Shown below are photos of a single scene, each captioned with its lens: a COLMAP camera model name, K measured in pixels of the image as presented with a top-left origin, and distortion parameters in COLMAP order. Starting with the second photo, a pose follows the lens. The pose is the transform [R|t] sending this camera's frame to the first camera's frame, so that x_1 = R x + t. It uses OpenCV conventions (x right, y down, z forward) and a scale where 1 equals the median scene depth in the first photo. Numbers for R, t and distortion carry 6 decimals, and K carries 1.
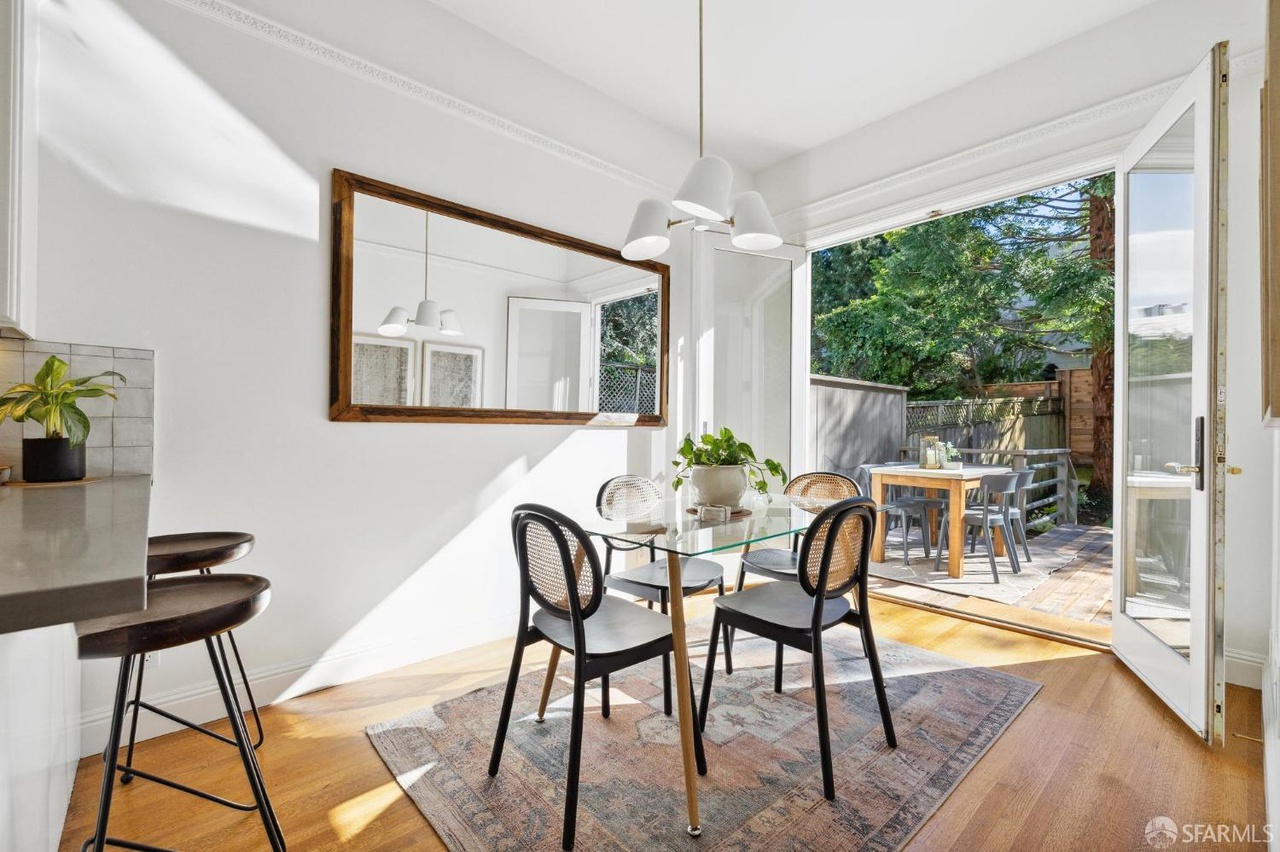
lens RADIAL K [[548.2, 0, 638.1], [0, 548.2, 430.0], [0, 0, 1]] dist [-0.004939, -0.000259]
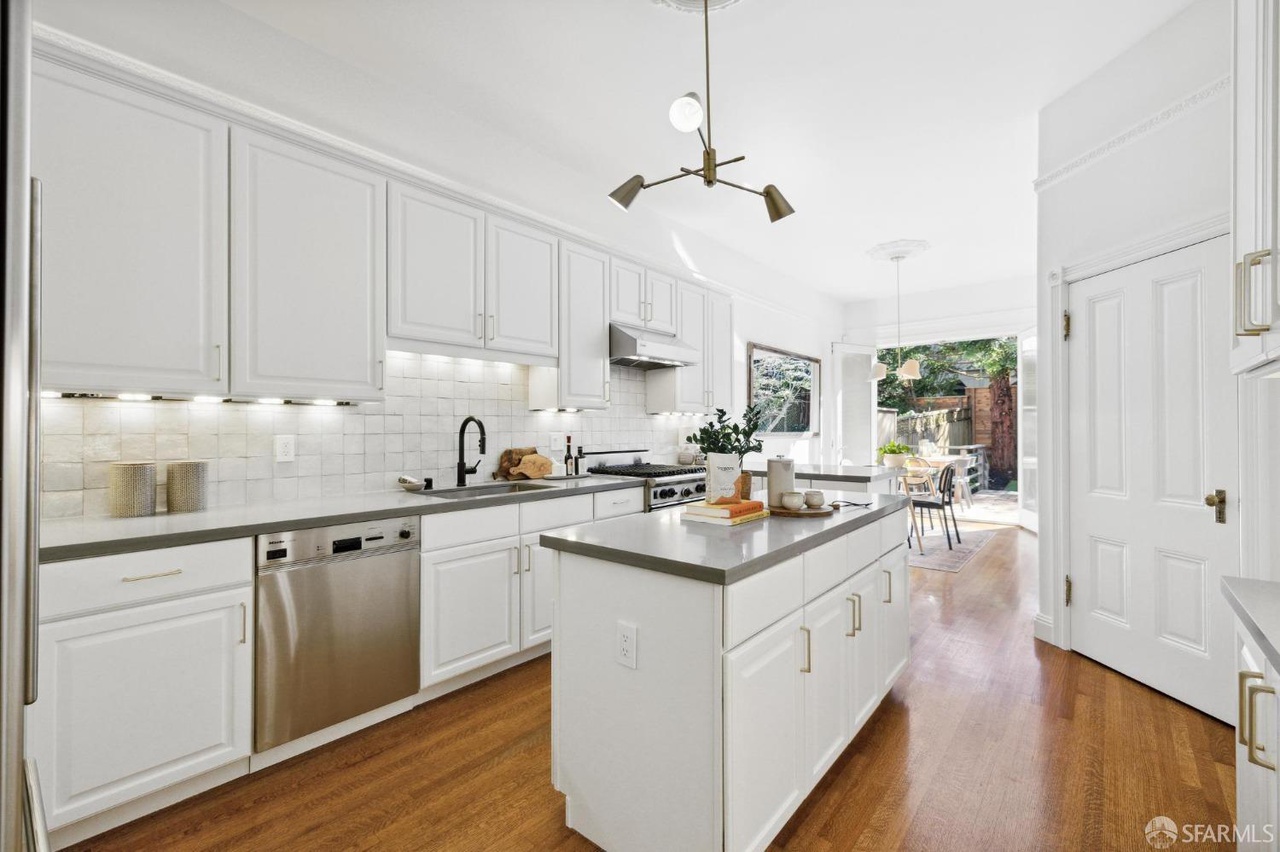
lens RADIAL K [[548.2, 0, 643.0], [0, 548.2, 425.2], [0, 0, 1]] dist [-0.004939, -0.000259]
pose [[0.989634, -0.006243, 0.143476, -0.260900], [0.007494, 0.999938, -0.008177, -0.010687], [-0.143416, 0.009168, 0.989620, -0.271925]]
